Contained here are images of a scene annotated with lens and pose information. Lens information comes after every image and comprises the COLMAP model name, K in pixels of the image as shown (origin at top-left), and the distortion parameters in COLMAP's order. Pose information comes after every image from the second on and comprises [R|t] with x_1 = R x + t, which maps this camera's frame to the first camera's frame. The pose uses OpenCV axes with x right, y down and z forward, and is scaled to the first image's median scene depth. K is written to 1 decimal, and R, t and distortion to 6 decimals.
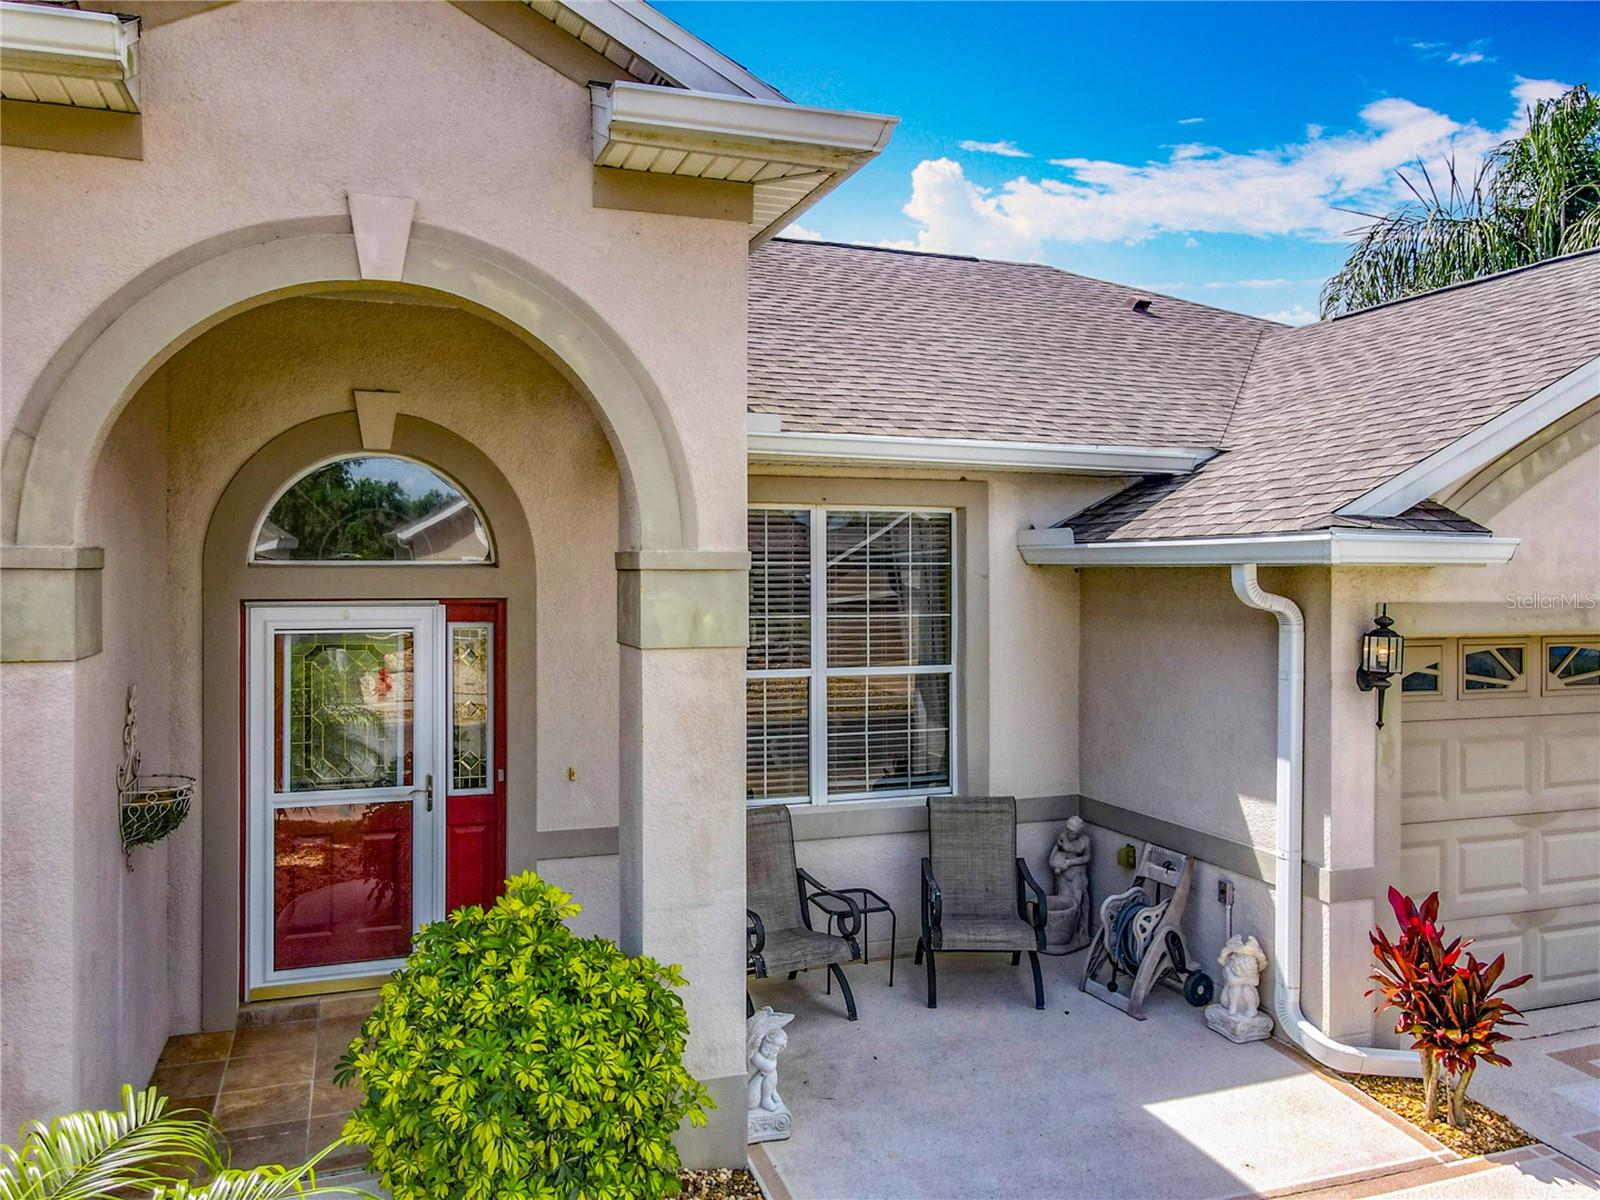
lens RADIAL K [[1173.1, 0, 786.5], [0, 1173.1, 598.0], [0, 0, 1]] dist [0.006177, 0.002789]
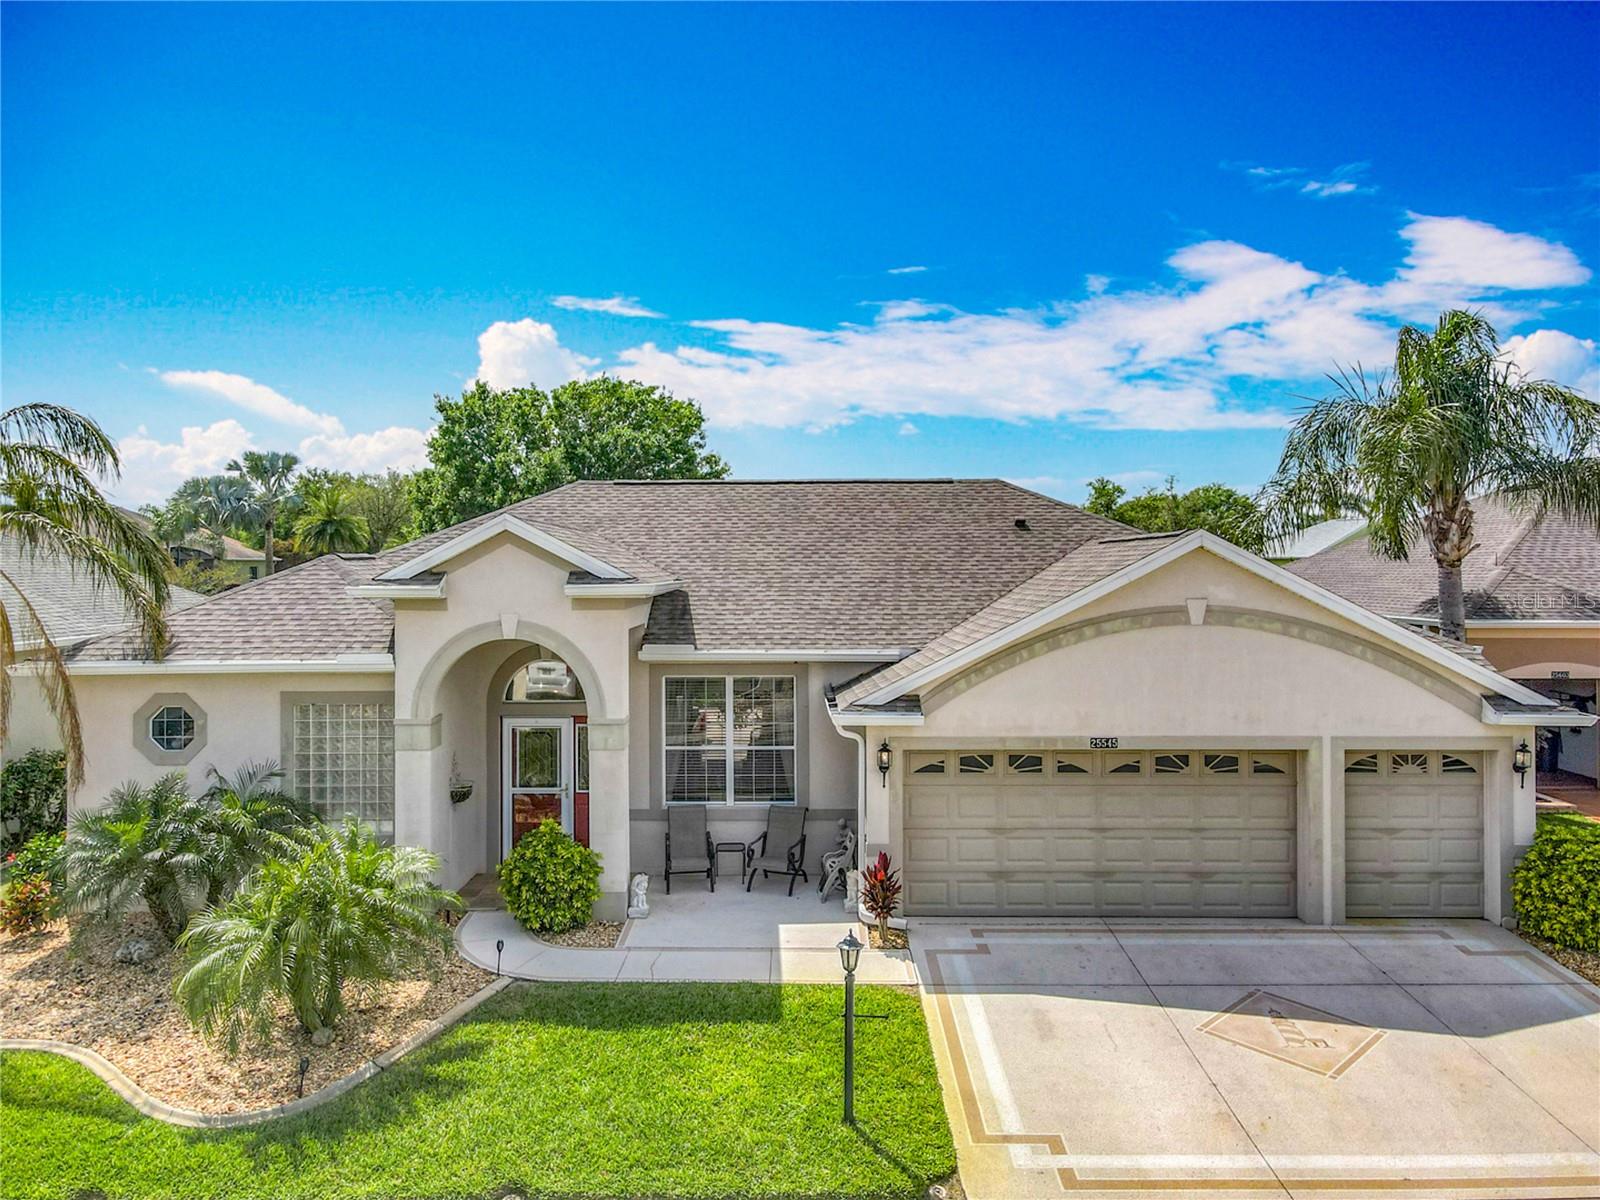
lens RADIAL K [[1196.7, 0, 800.0], [0, 1196.7, 600.0], [0, 0, 1]] dist [-0.012091, 0.050270]
pose [[0.940547, 0.004435, -0.339634, 1.065183], [-0.001674, 0.999963, 0.008423, -0.275104], [0.339659, -0.007354, 0.940520, -1.286698]]
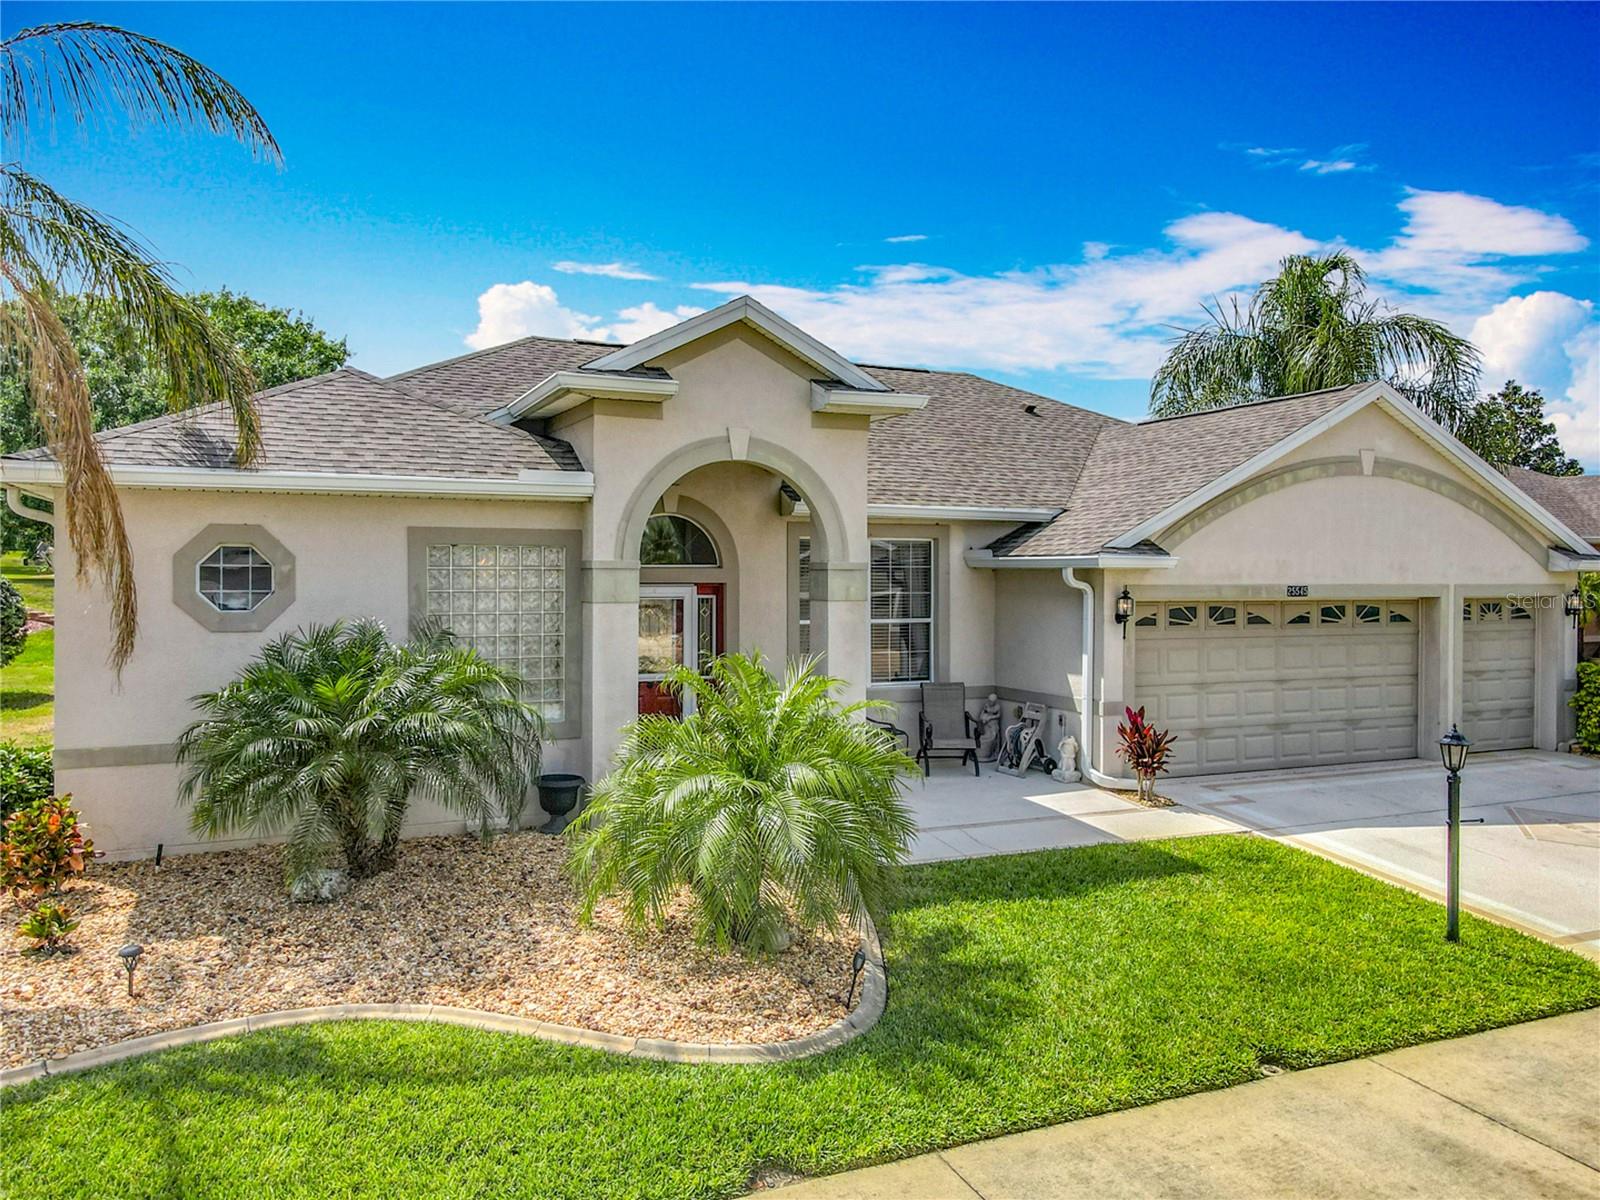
lens RADIAL K [[1185.0, 0, 800.0], [0, 1185.0, 600.0], [0, 0, 1]] dist [0.005941, 0.004513]
pose [[0.996033, 0.000178, 0.088989, -0.296512], [-0.000357, 0.999998, 0.002000, 0.026278], [-0.088988, -0.002023, 0.996031, -1.115785]]
